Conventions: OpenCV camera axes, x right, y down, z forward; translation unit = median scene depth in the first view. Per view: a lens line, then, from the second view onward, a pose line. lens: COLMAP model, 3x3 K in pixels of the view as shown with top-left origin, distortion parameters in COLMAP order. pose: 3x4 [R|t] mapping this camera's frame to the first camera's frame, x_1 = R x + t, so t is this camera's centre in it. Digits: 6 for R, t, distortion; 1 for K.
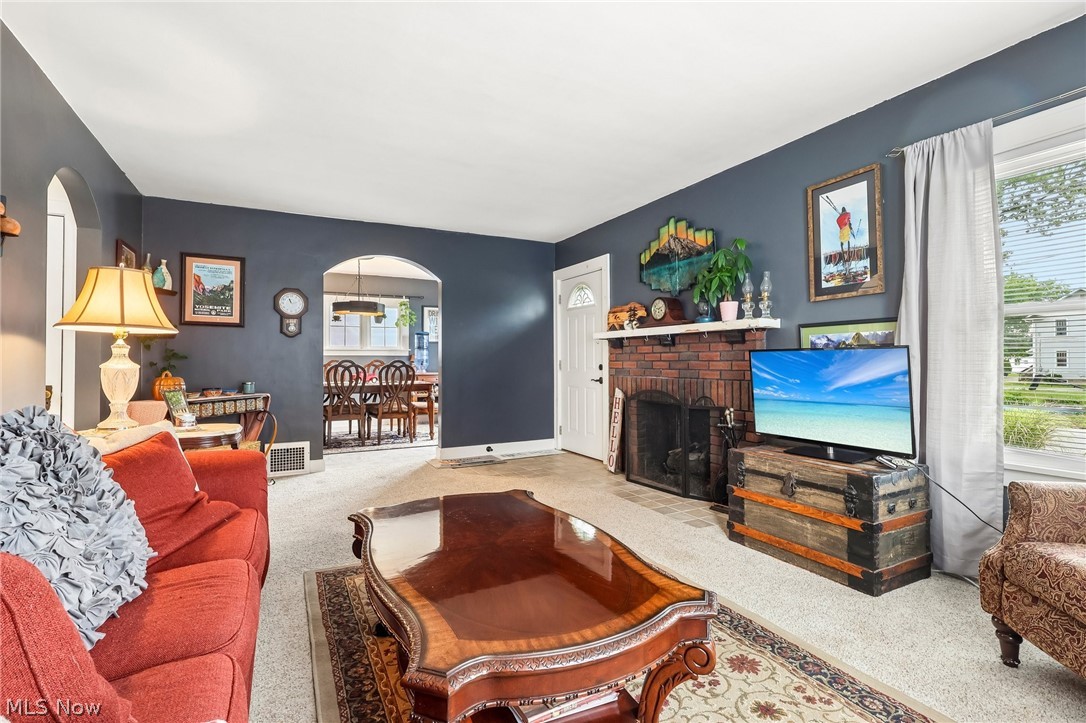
lens RADIAL K [[508.6, 0, 540.8], [0, 508.6, 360.4], [0, 0, 1]] dist [-0.004938, 0.001110]
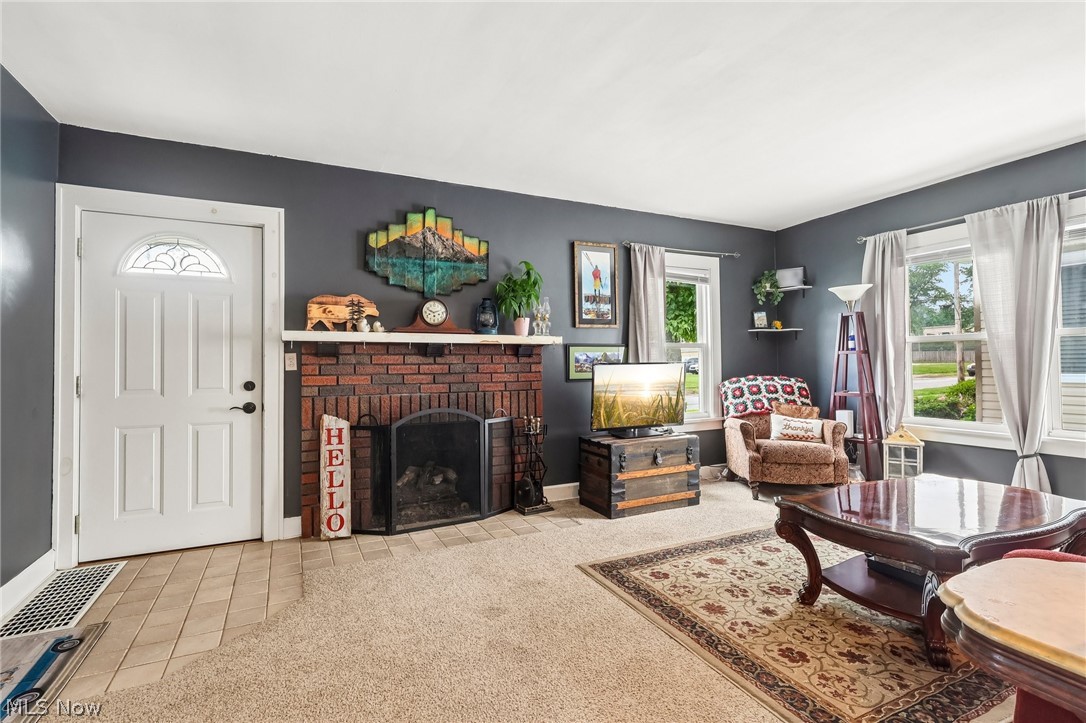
lens RADIAL K [[508.6, 0, 535.8], [0, 508.6, 358.5], [0, 0, 1]] dist [-0.004938, 0.001110]
pose [[0.027345, 0.014264, 0.999524, -0.667839], [0.005204, 0.999883, -0.014412, -0.012841], [-0.999613, 0.005595, 0.027267, 0.889856]]
